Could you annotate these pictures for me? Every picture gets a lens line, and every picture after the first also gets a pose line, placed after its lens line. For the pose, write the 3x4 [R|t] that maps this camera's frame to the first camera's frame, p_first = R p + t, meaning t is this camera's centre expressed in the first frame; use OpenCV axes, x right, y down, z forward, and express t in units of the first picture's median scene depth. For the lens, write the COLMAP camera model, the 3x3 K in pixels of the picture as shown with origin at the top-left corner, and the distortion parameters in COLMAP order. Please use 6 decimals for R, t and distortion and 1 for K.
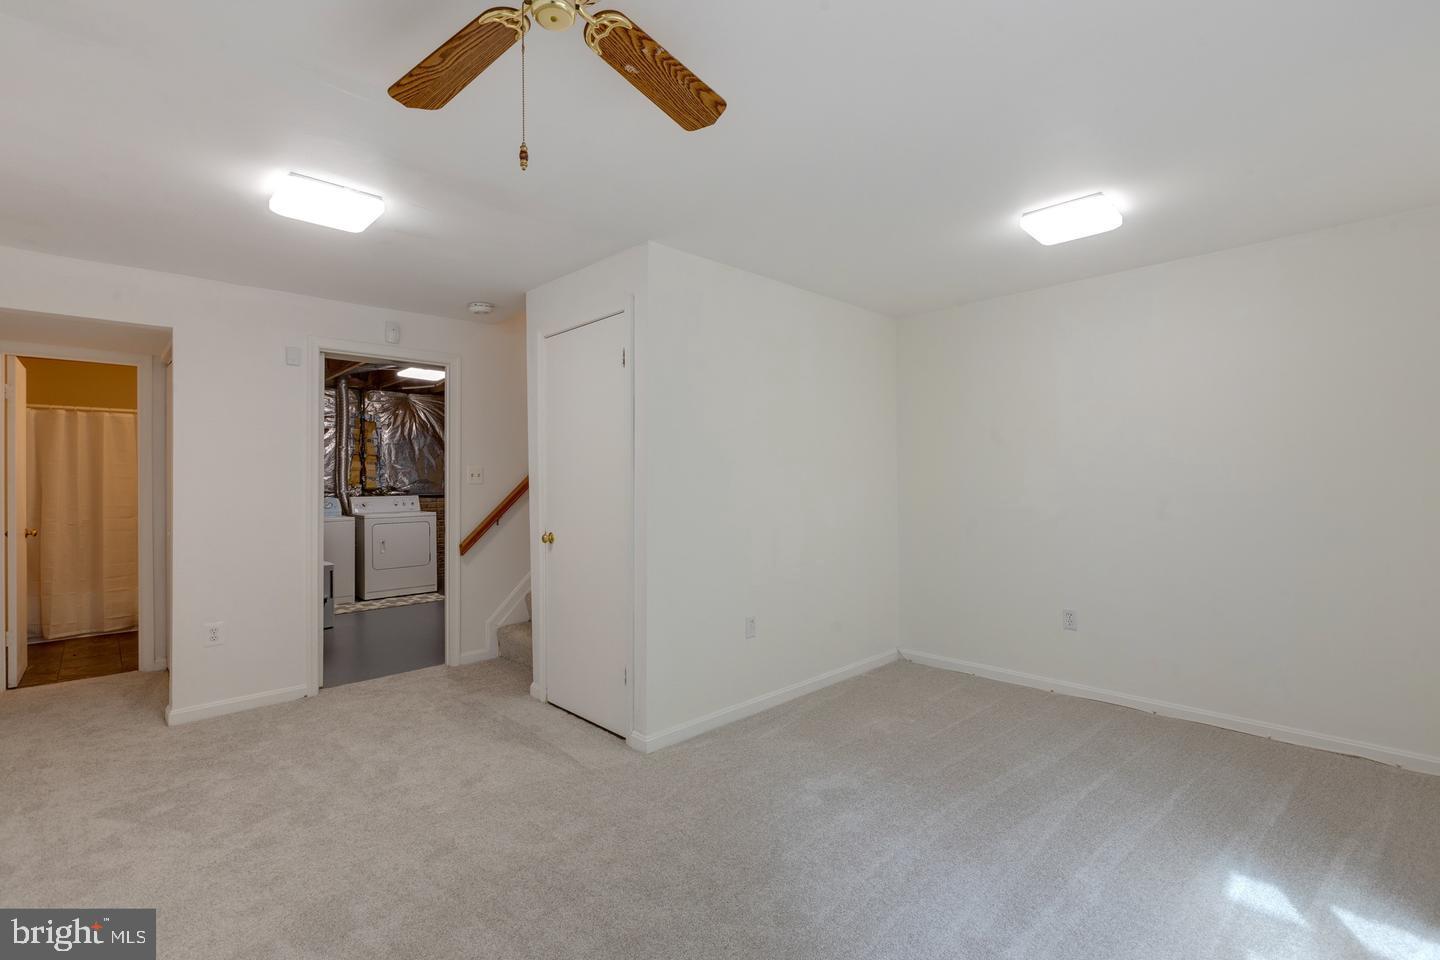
lens RADIAL K [[637.7, 0, 722.0], [0, 637.7, 477.3], [0, 0, 1]] dist [0.001667, 0.000430]
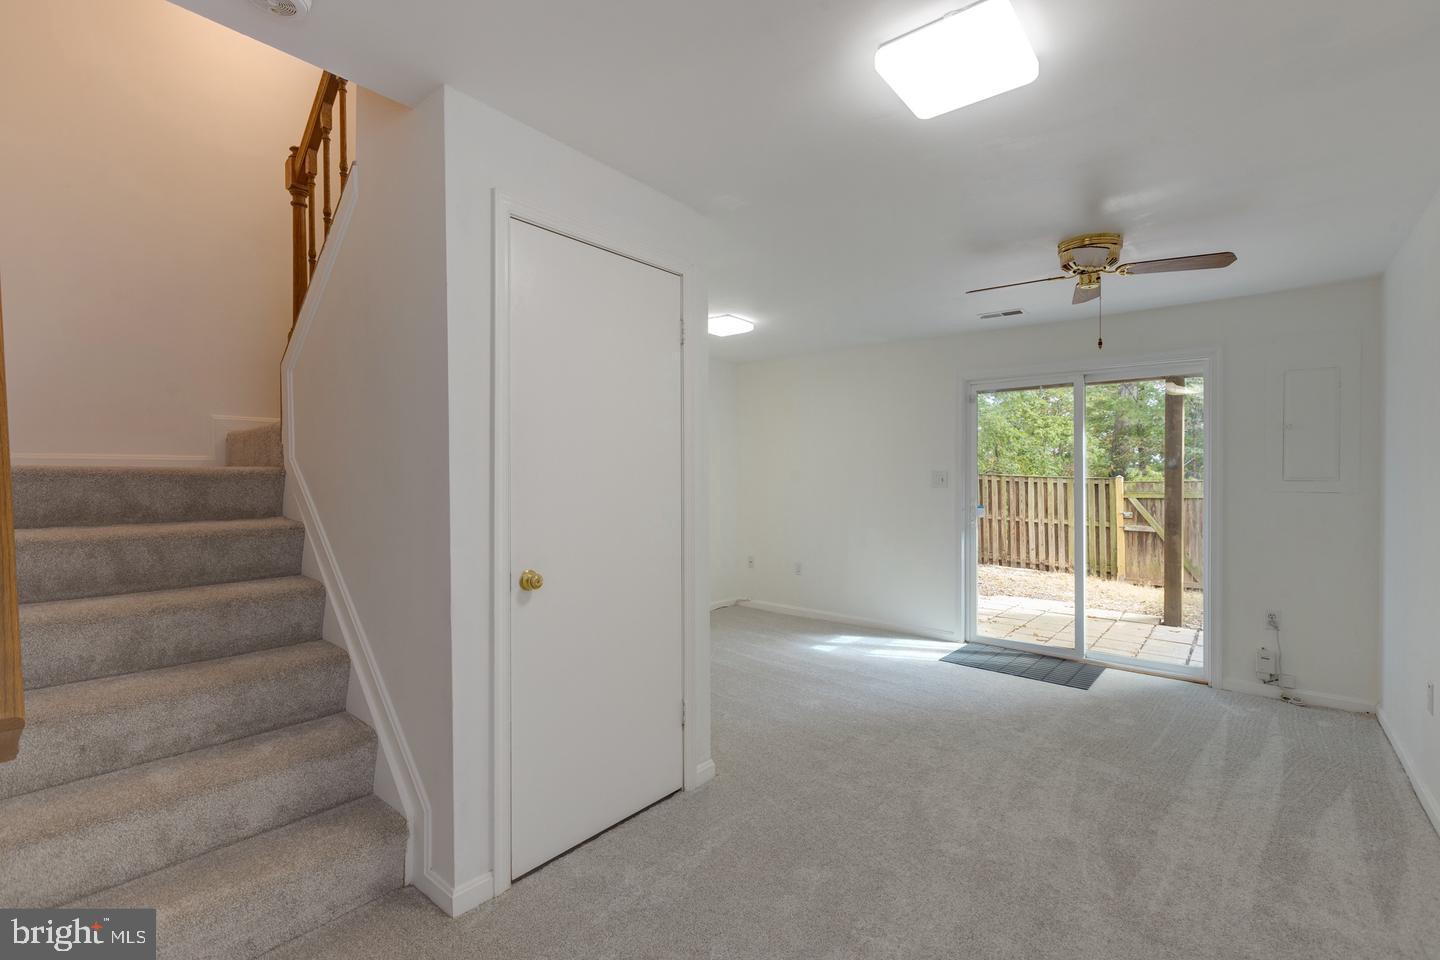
lens RADIAL K [[637.7, 0, 722.0], [0, 637.7, 477.3], [0, 0, 1]] dist [0.001667, 0.000430]
pose [[-0.103343, 0.004754, 0.994634, -1.110850], [-0.006351, 0.999965, -0.005439, 0.006163], [-0.994626, -0.006879, -0.103309, 1.165322]]
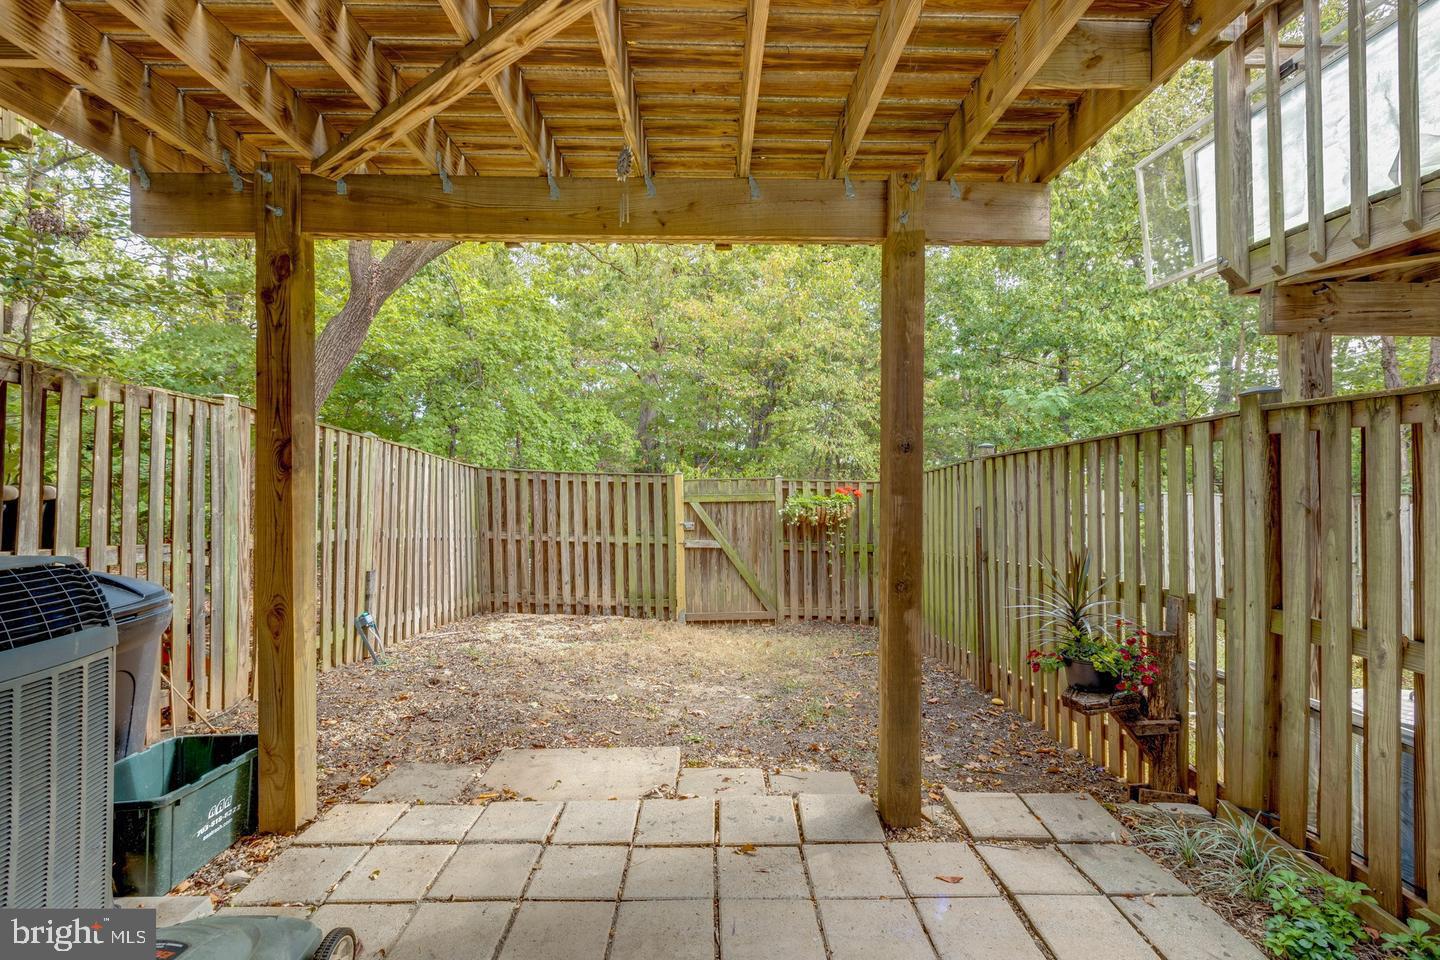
lens RADIAL K [[637.7, 0, 722.0], [0, 637.7, 477.3], [0, 0, 1]] dist [0.001667, 0.000430]
pose [[-0.728070, 0.002148, 0.685500, 0.501150], [-0.000813, 0.999992, -0.003997, -0.003550], [-0.685503, -0.003468, -0.728062, 0.229513]]
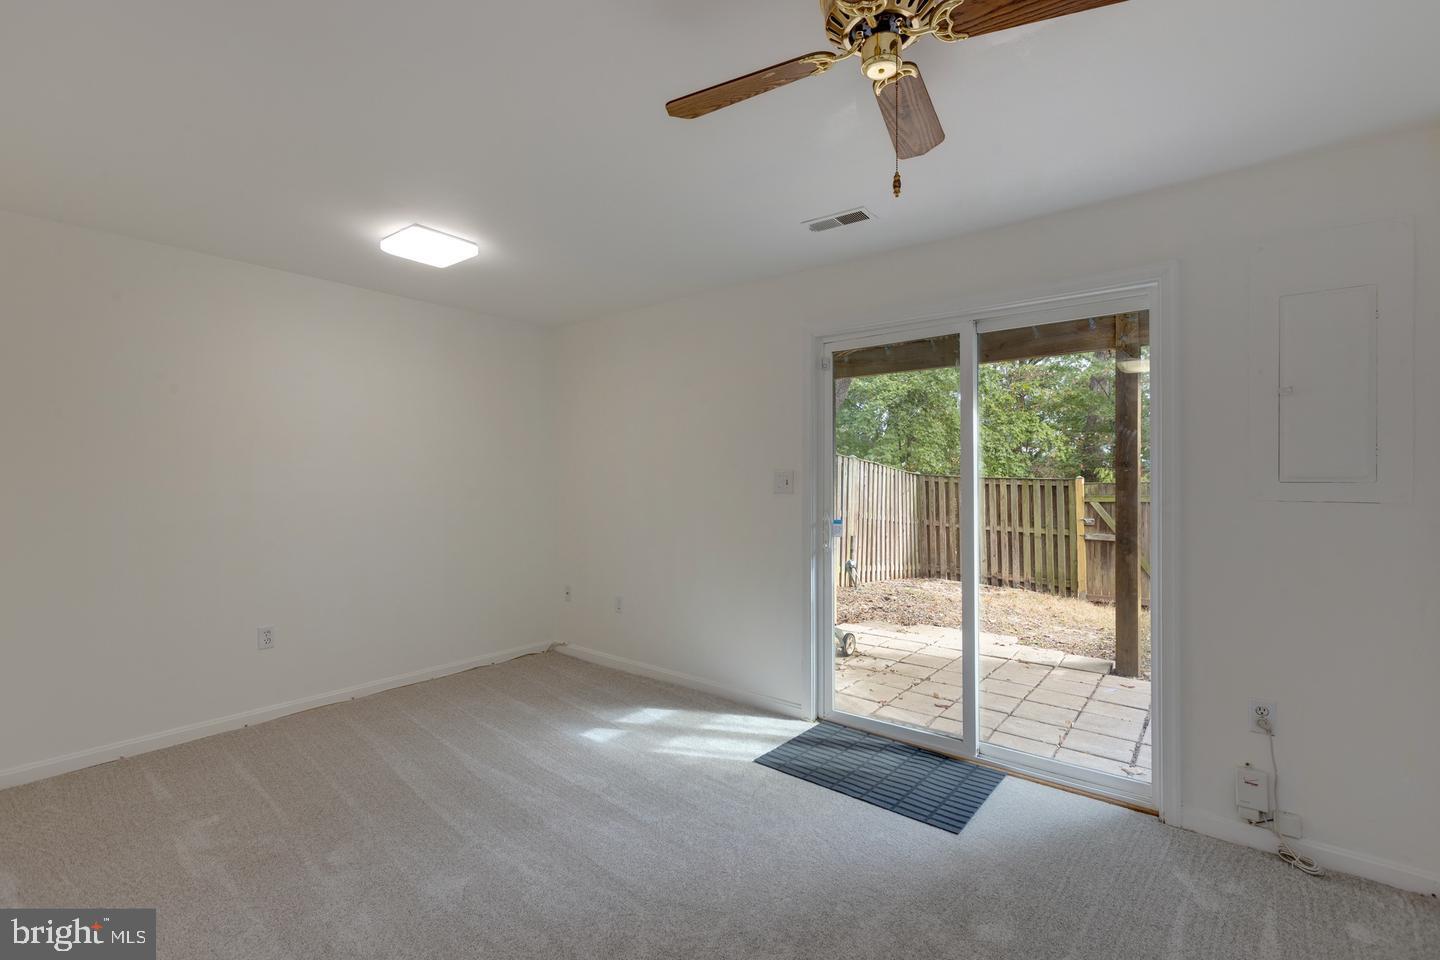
lens RADIAL K [[637.7, 0, 722.0], [0, 637.7, 477.3], [0, 0, 1]] dist [0.001667, 0.000430]
pose [[-0.122589, 0.008437, 0.992422, -0.593363], [-0.002789, 0.999957, -0.008846, 0.000522], [-0.992454, -0.003852, -0.122560, 0.630526]]
